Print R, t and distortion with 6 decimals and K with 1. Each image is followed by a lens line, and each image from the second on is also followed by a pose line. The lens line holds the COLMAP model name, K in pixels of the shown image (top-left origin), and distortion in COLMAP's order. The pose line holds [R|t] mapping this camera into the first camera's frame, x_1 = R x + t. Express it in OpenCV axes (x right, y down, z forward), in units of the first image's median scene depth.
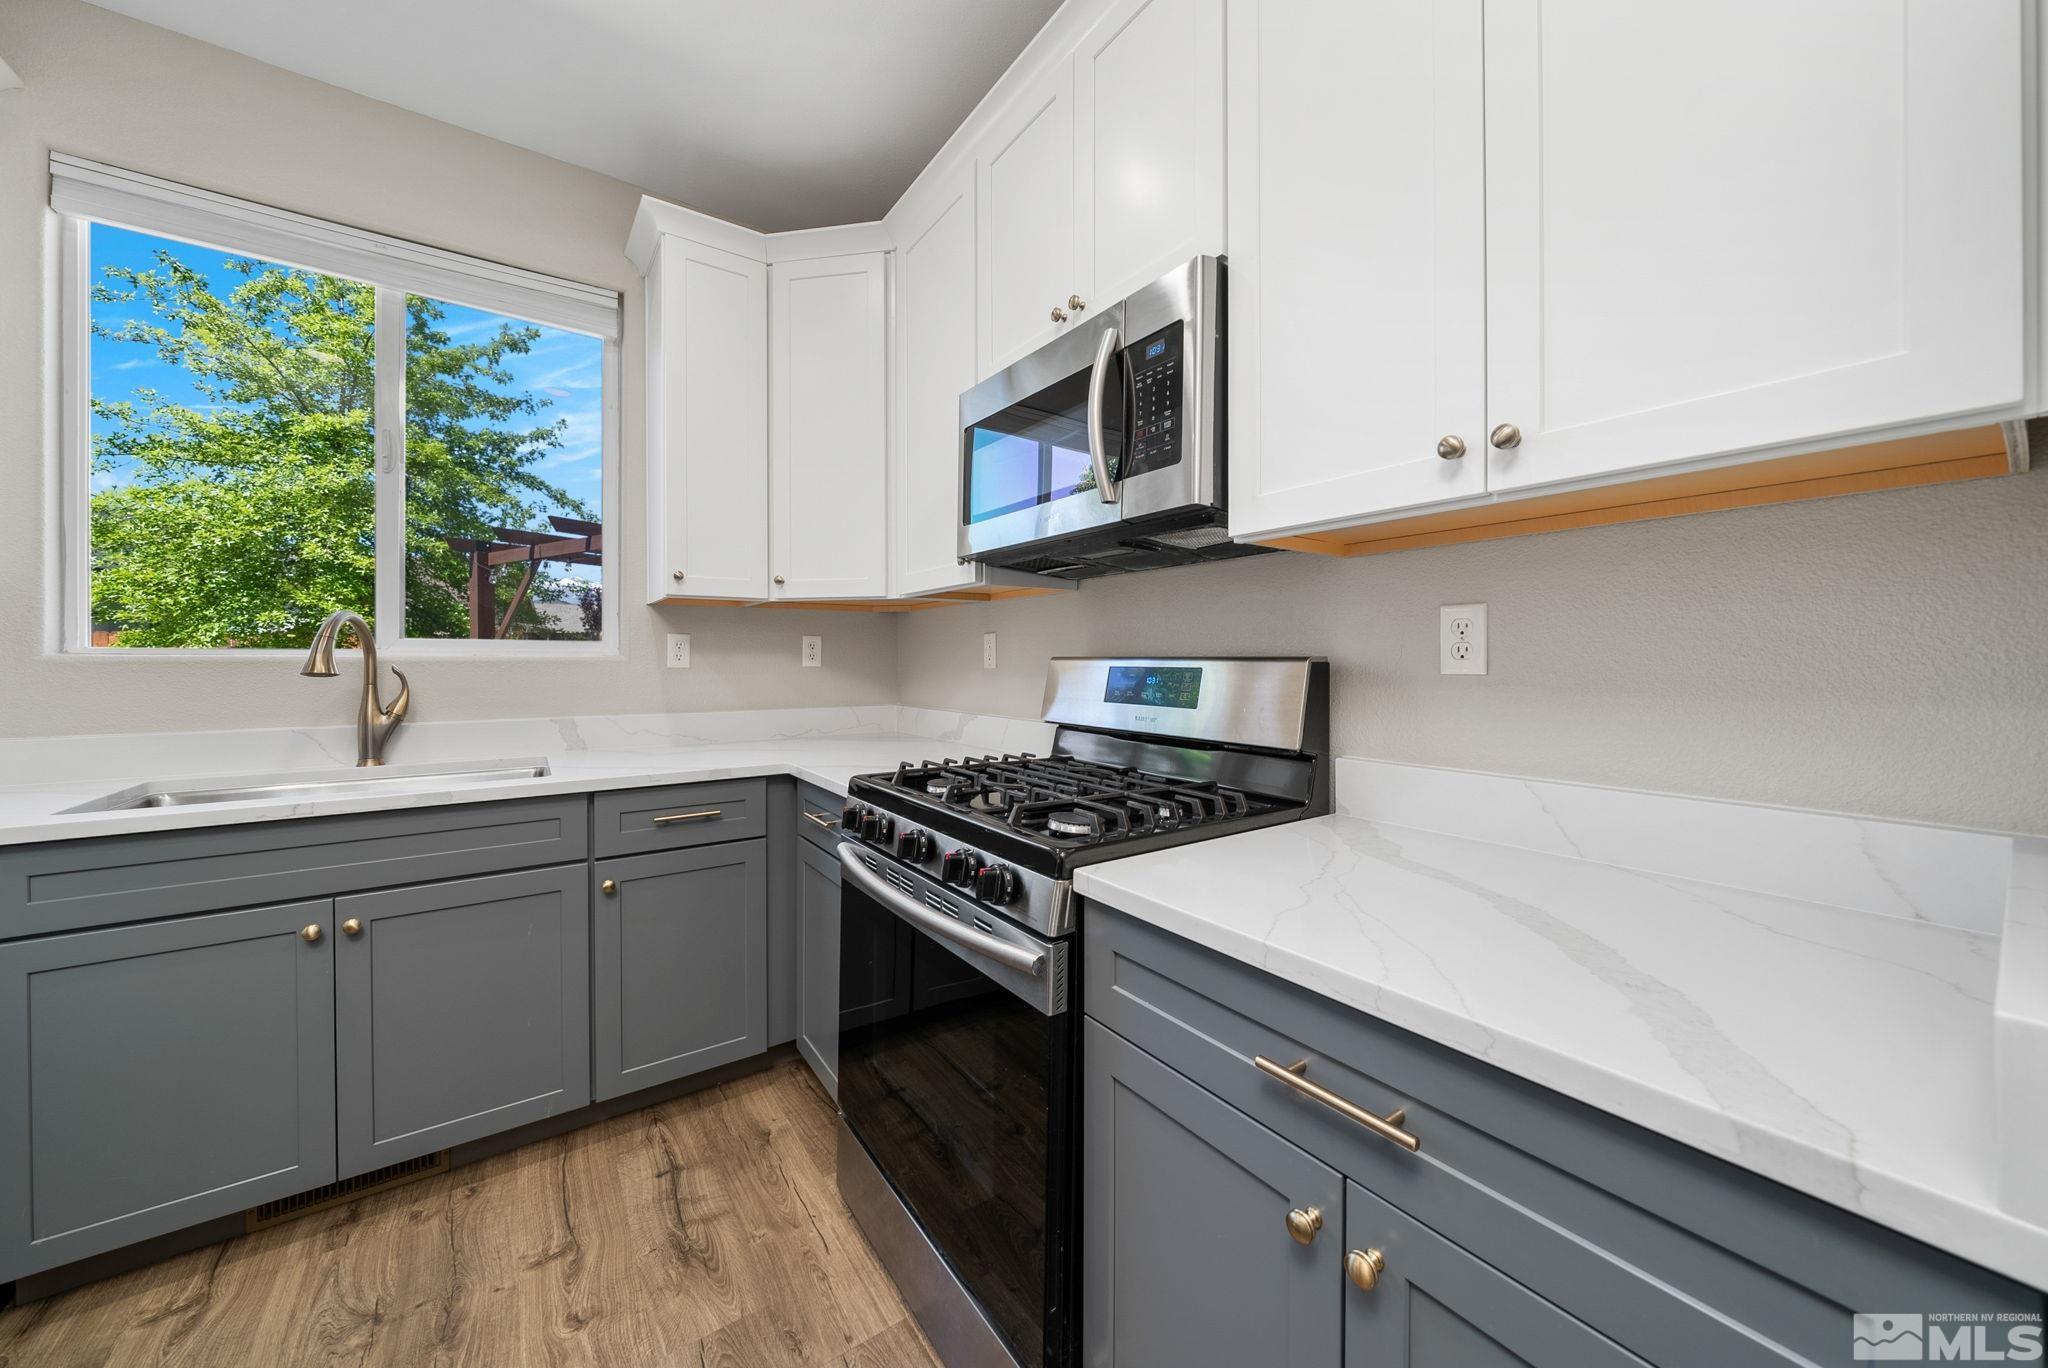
lens RADIAL K [[731.1, 0, 1029.4], [0, 731.1, 658.6], [0, 0, 1]] dist [-0.003805, 0.001301]
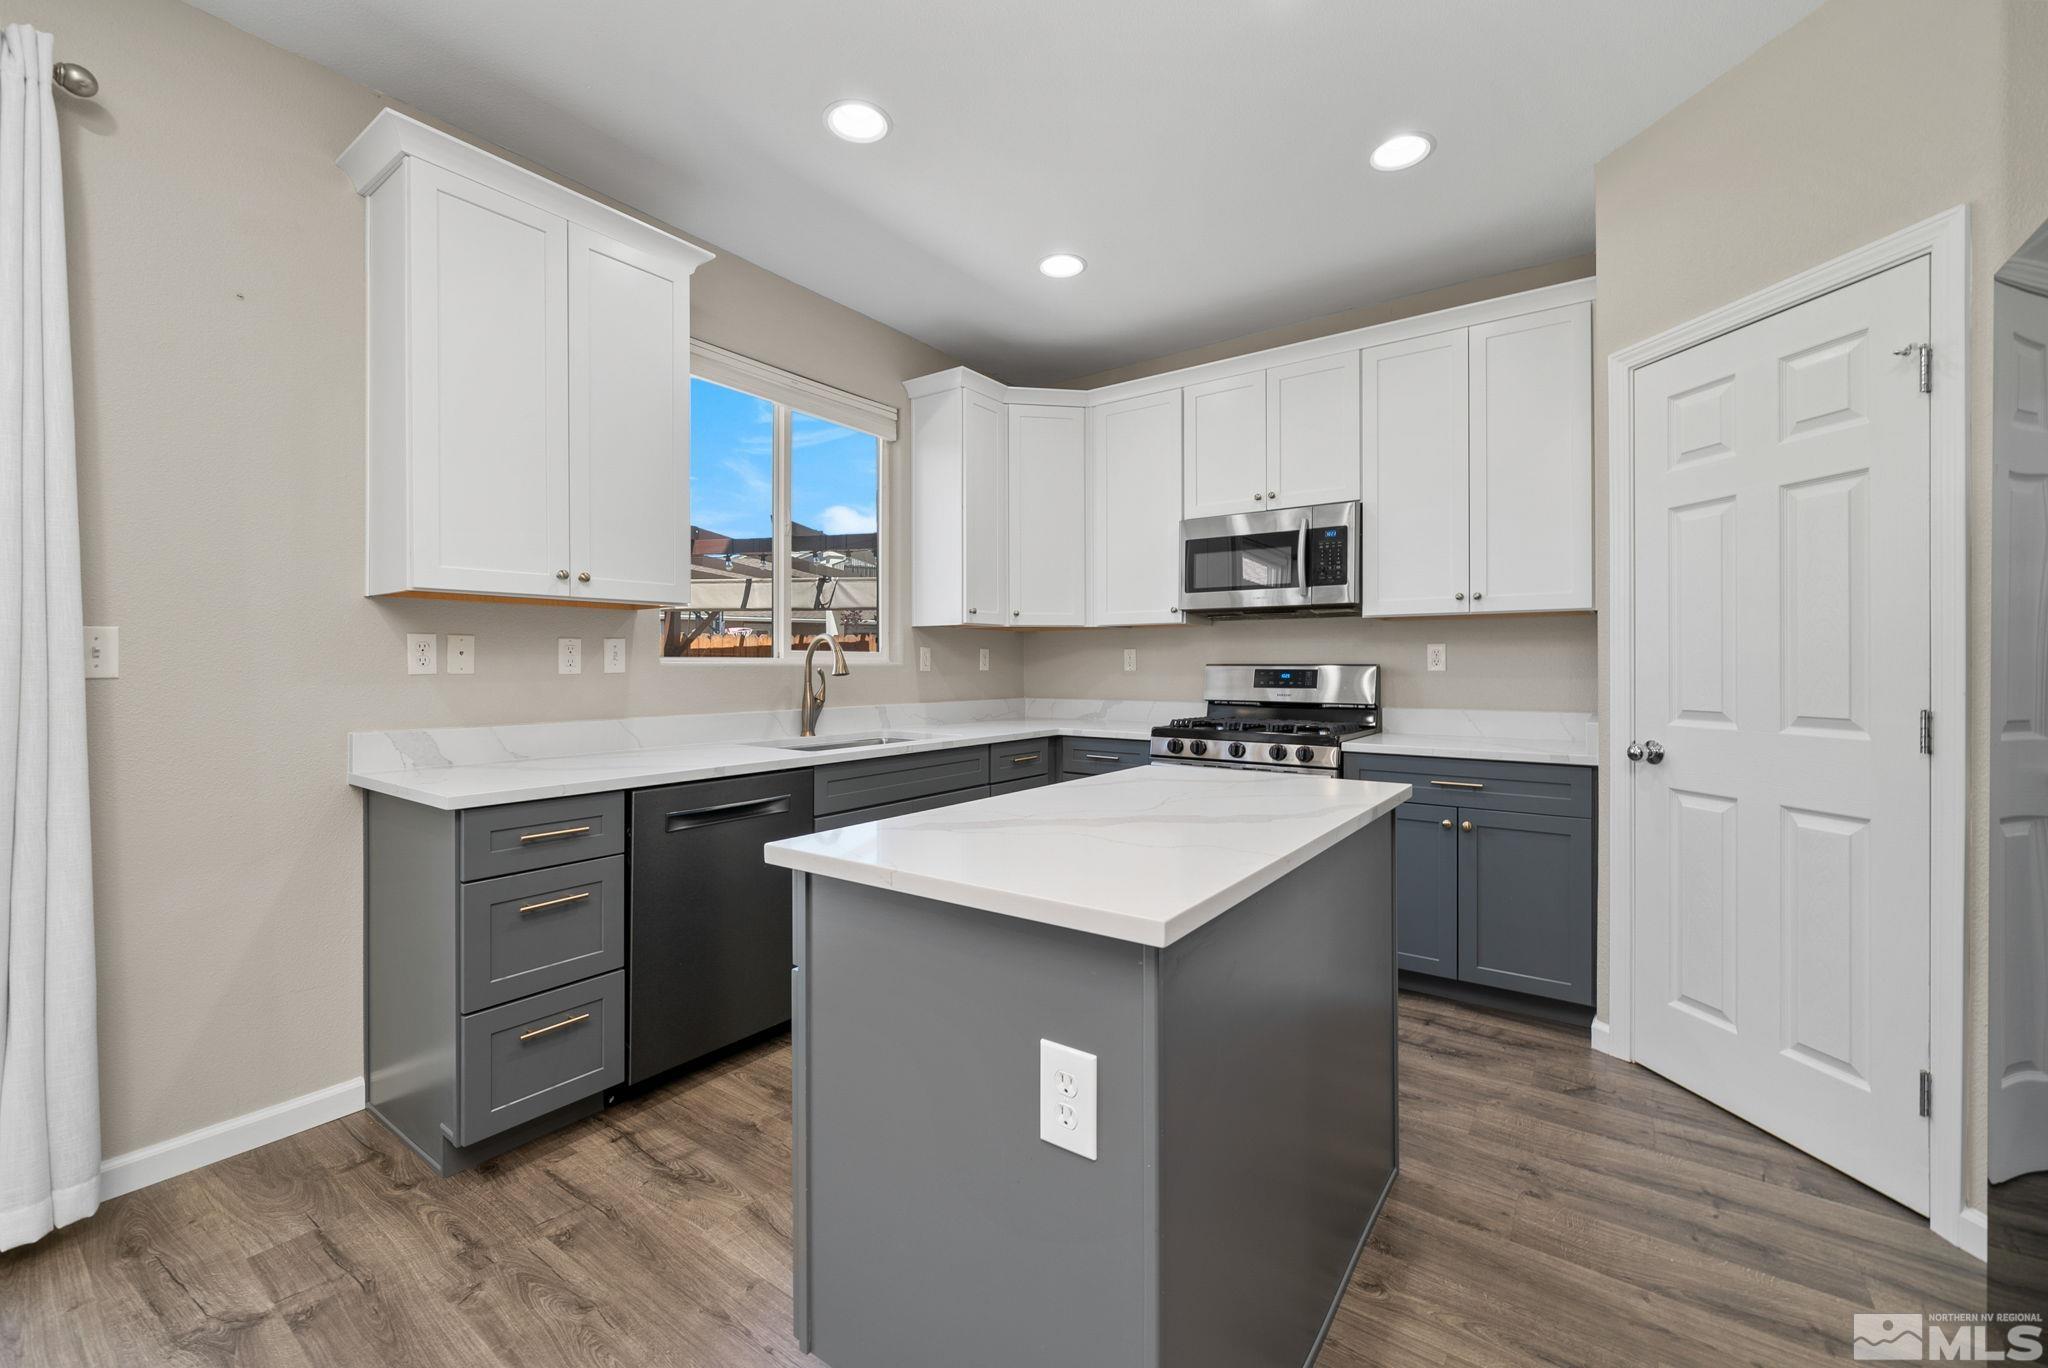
lens RADIAL K [[825.2, 0, 1023.0], [0, 825.2, 666.1], [0, 0, 1]] dist [-0.012448, -0.000175]
pose [[0.941812, 0.000616, 0.336139, -0.885955], [-0.001000, 0.999999, 0.000968, 0.000991], [-0.336138, -0.001248, 0.941812, -0.623042]]
